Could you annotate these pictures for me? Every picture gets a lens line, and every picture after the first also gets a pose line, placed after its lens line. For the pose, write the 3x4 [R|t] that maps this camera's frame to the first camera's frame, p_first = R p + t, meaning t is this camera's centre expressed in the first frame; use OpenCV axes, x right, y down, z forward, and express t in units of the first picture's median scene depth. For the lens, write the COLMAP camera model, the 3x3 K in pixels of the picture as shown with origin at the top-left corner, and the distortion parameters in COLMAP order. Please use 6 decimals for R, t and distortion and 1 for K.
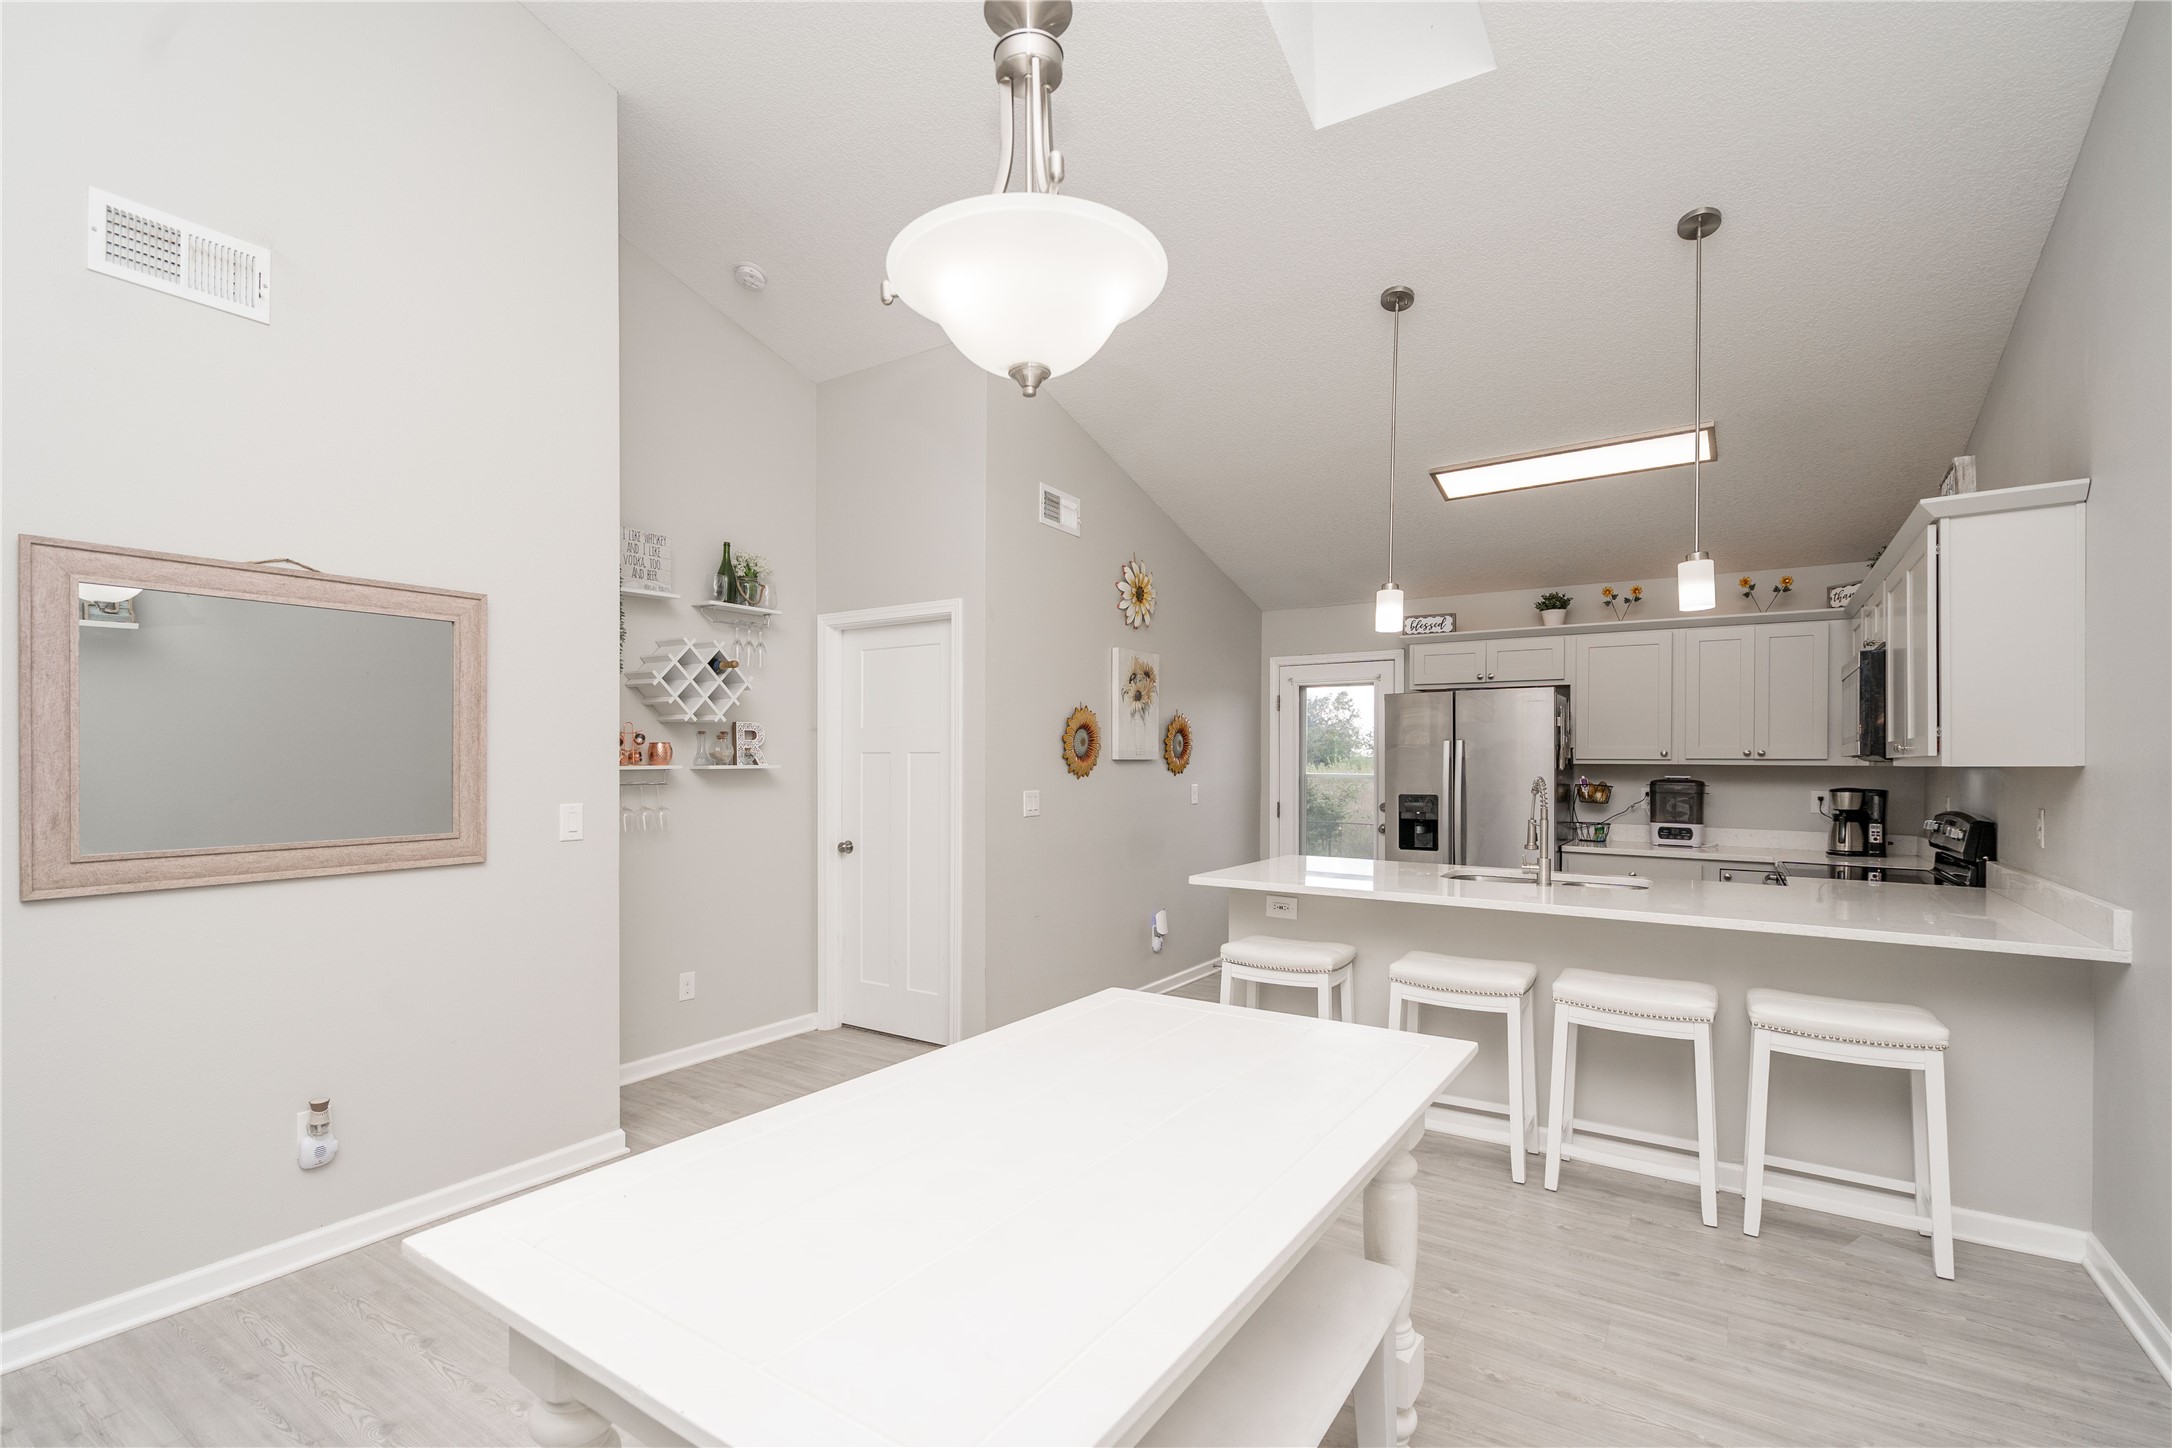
lens RADIAL K [[994.1, 0, 1079.8], [0, 994.1, 763.4], [0, 0, 1]] dist [-0.006377, 0.002140]
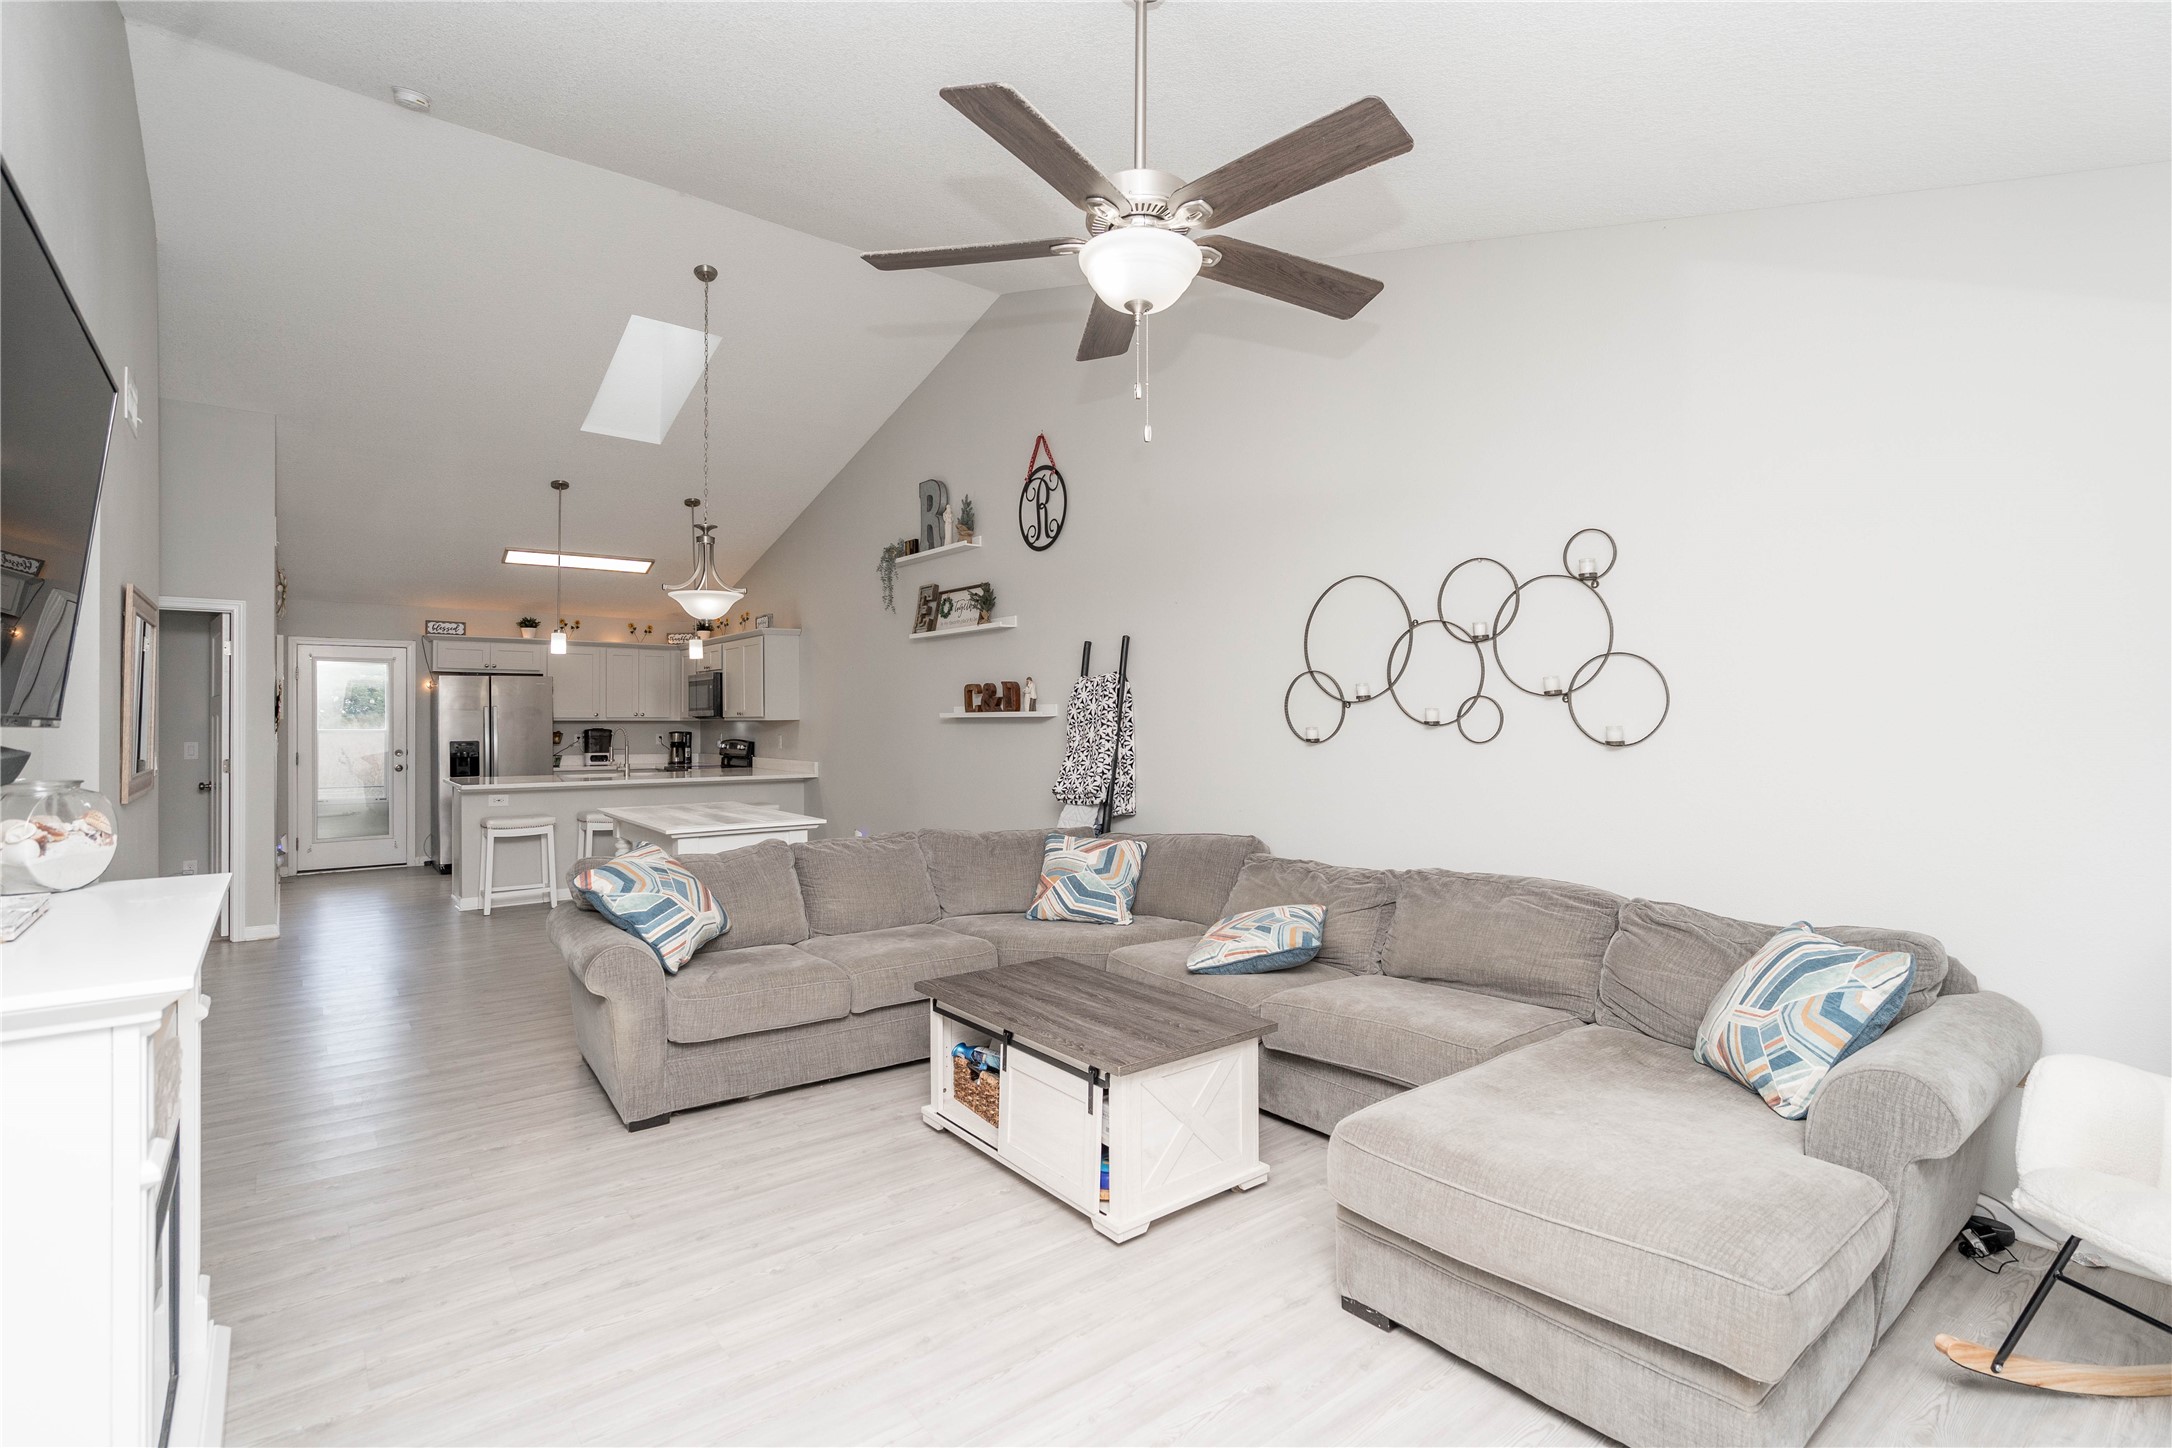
lens RADIAL K [[994.1, 0, 1063.6], [0, 994.1, 713.5], [0, 0, 1]] dist [-0.006377, 0.002140]
pose [[0.332421, 0.002010, 0.943129, -0.859535], [0.004904, 0.999981, -0.003860, -0.000660], [-0.943118, 0.005909, 0.332405, -0.425494]]
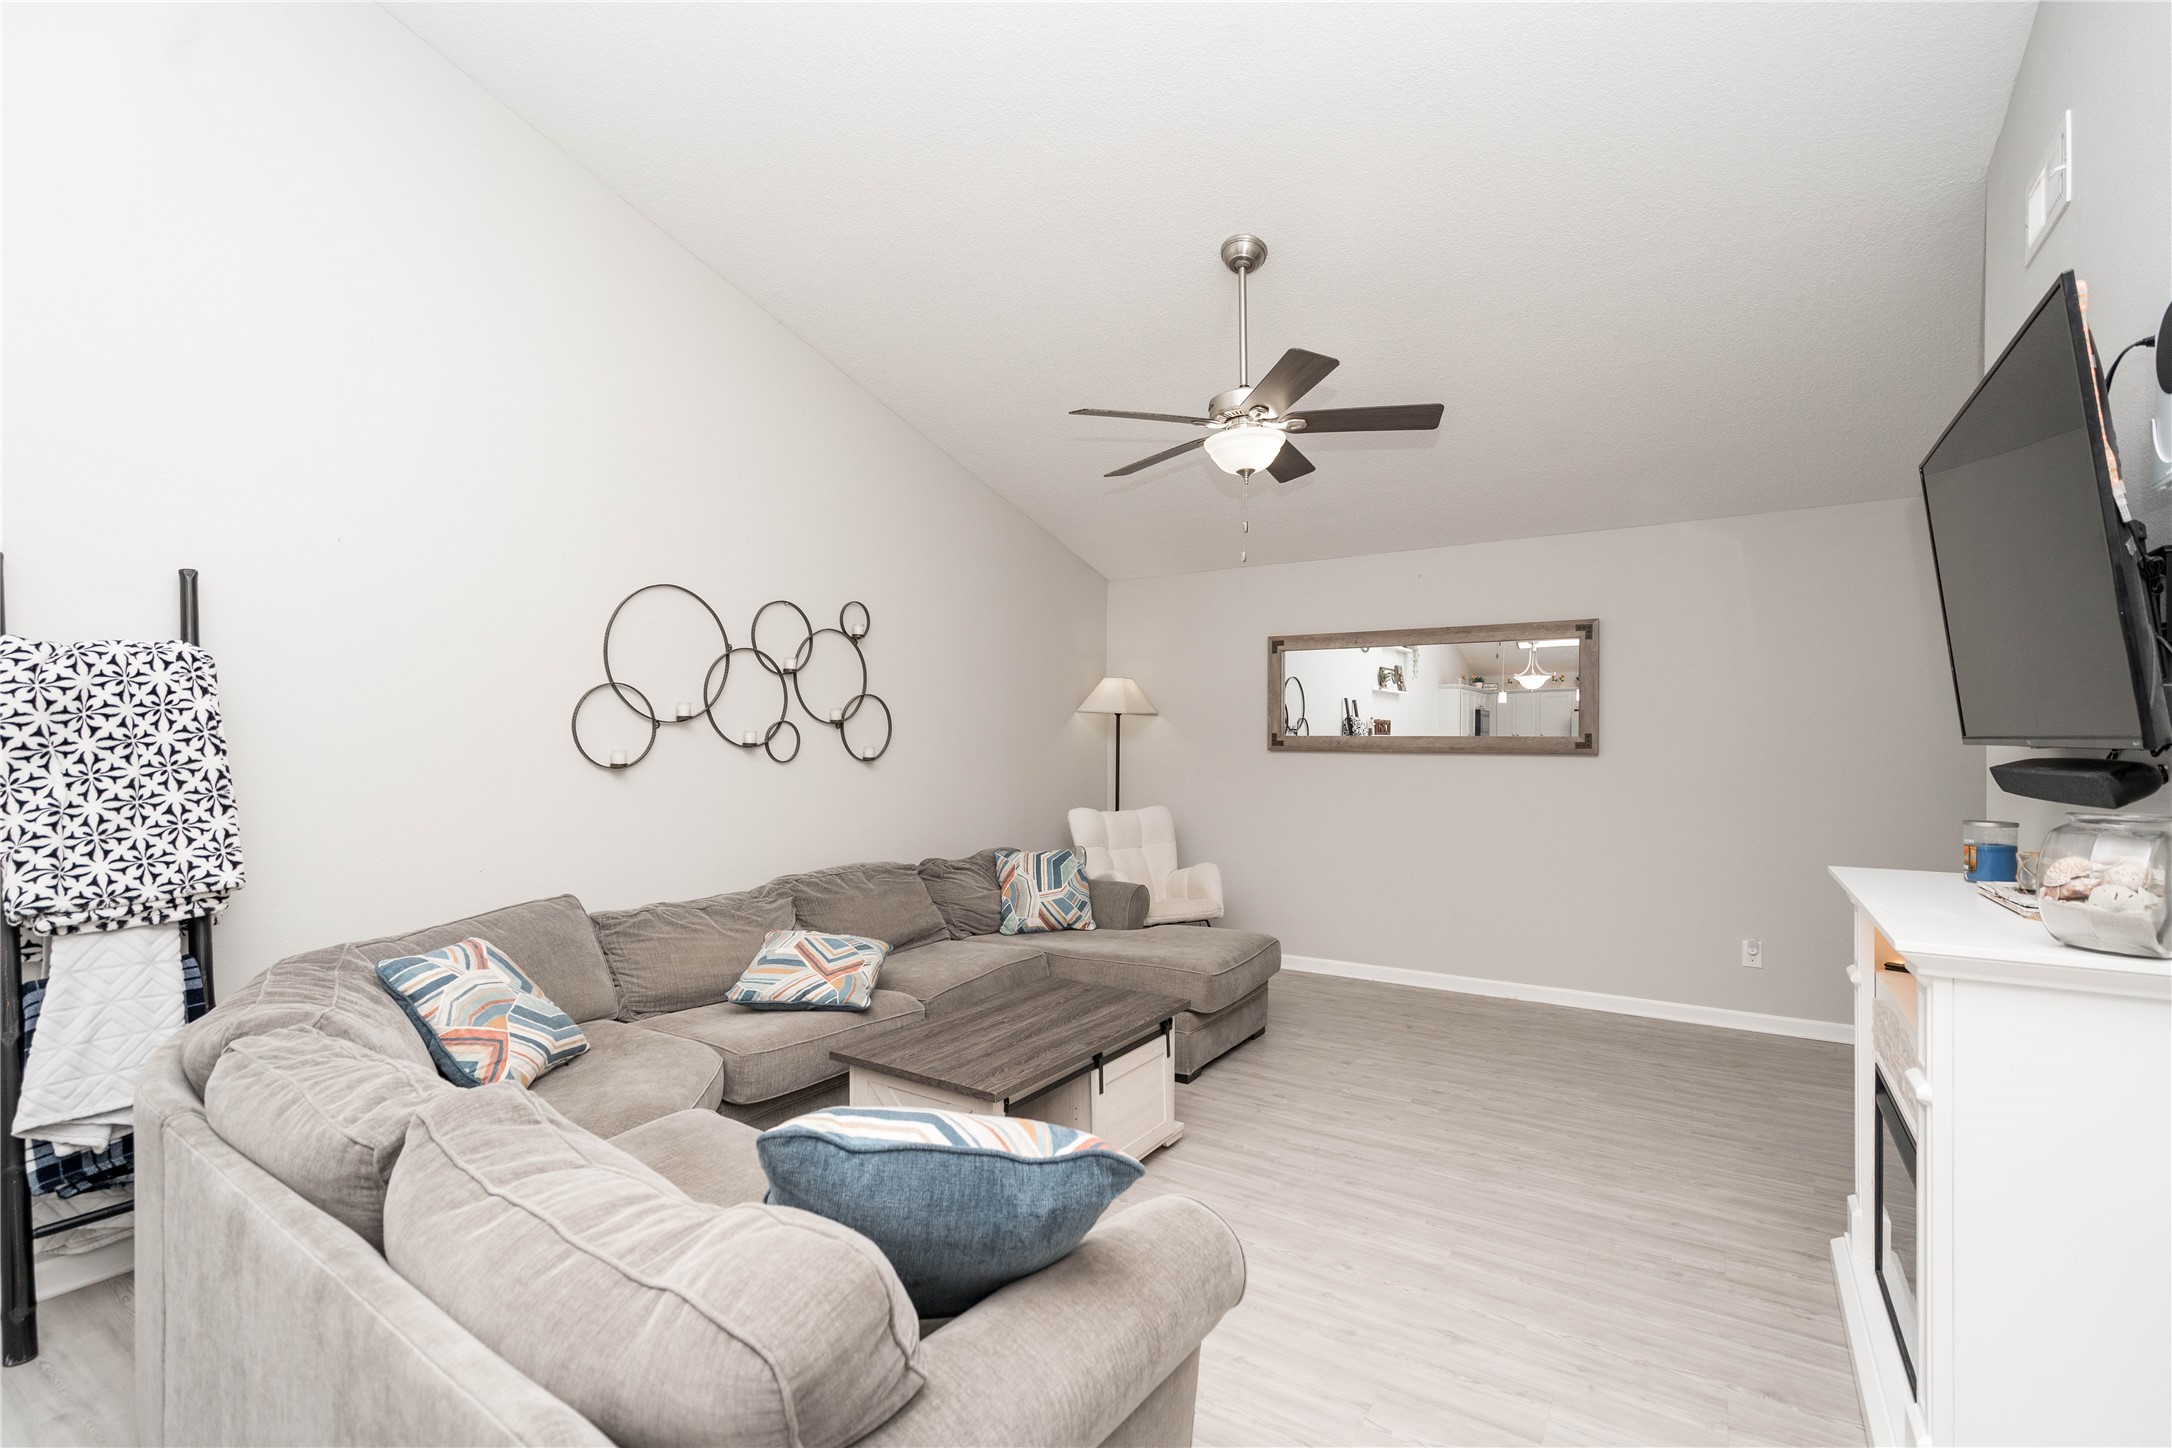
lens RADIAL K [[994.1, 0, 1077.6], [0, 994.1, 735.0], [0, 0, 1]] dist [-0.006377, 0.002140]
pose [[-0.999987, -0.004454, 0.002649, -0.373994], [-0.004475, 0.999958, -0.007950, 0.001380], [-0.002614, -0.007962, -0.999965, 0.286715]]
